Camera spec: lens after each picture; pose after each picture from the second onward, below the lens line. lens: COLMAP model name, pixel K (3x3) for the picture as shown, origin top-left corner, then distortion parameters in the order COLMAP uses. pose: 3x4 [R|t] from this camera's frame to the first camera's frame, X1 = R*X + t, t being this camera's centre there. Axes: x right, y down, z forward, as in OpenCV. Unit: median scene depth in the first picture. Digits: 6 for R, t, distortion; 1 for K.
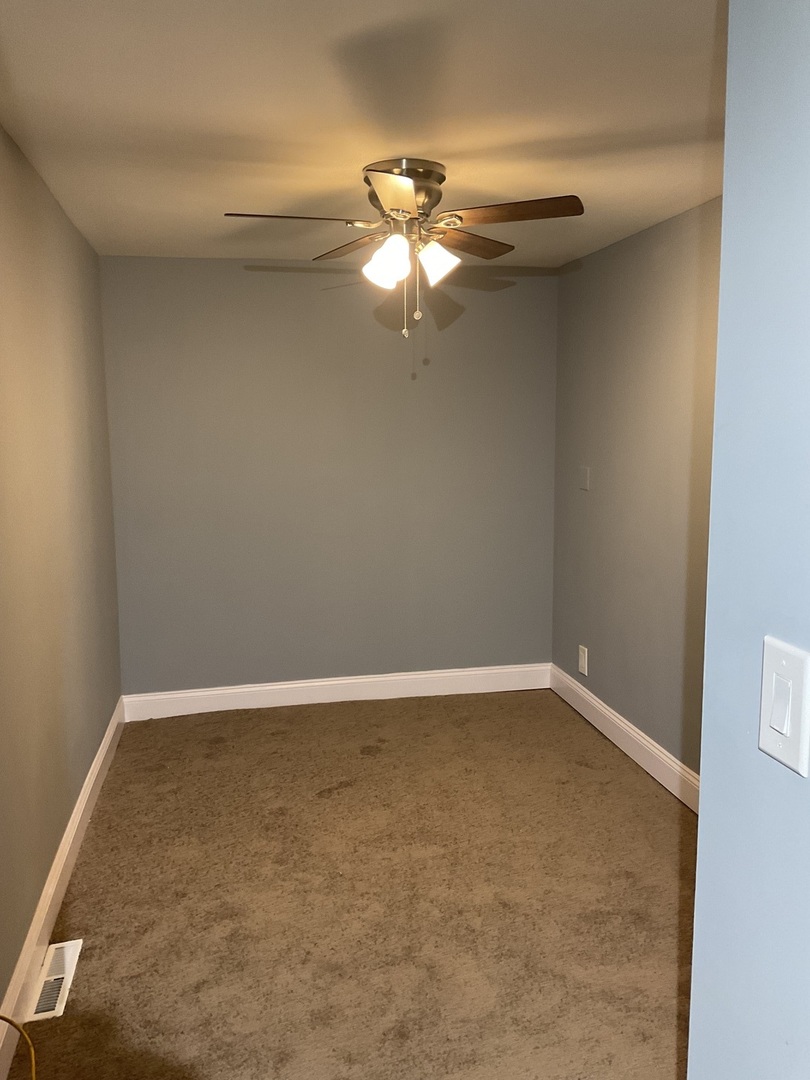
lens RADIAL K [[884.8, 0, 413.7], [0, 884.8, 540.2], [0, 0, 1]] dist [0.019488, -0.036418]
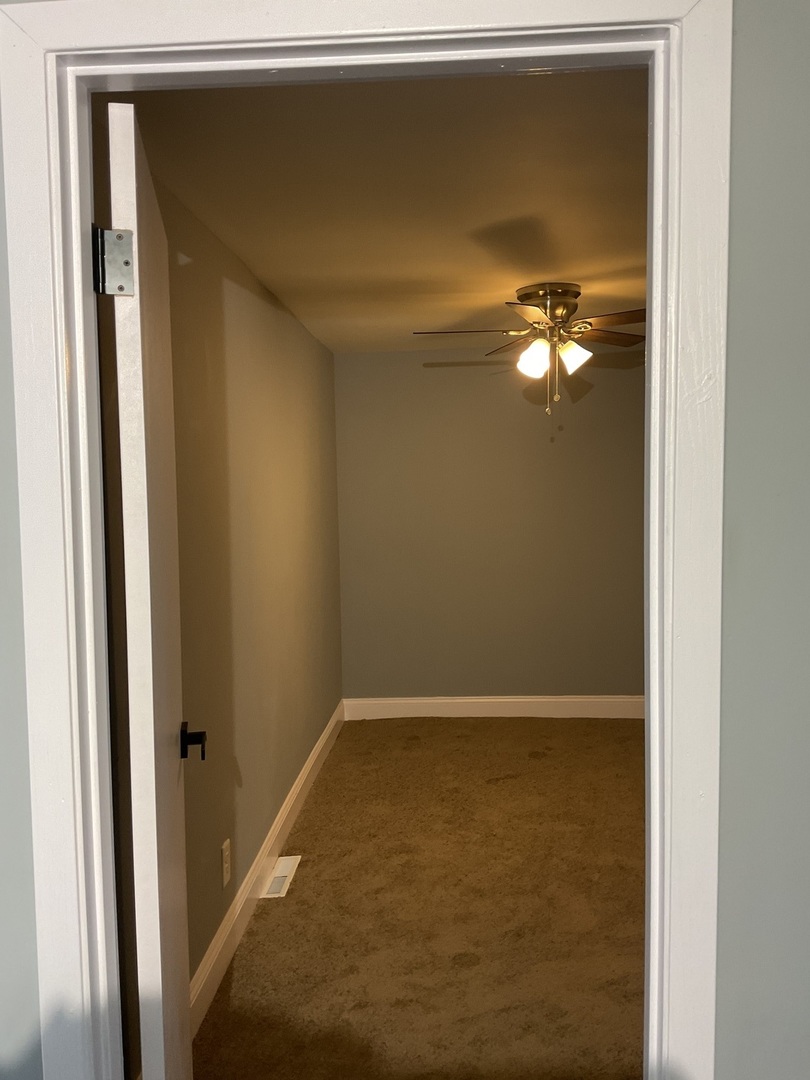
lens RADIAL K [[884.8, 0, 401.4], [0, 884.8, 539.0], [0, 0, 1]] dist [0.019488, -0.036418]
pose [[0.961514, 0.009338, -0.274599, 0.143321], [-0.027199, 0.997748, -0.061308, 0.039269], [0.273408, 0.066417, 0.959602, -0.298436]]
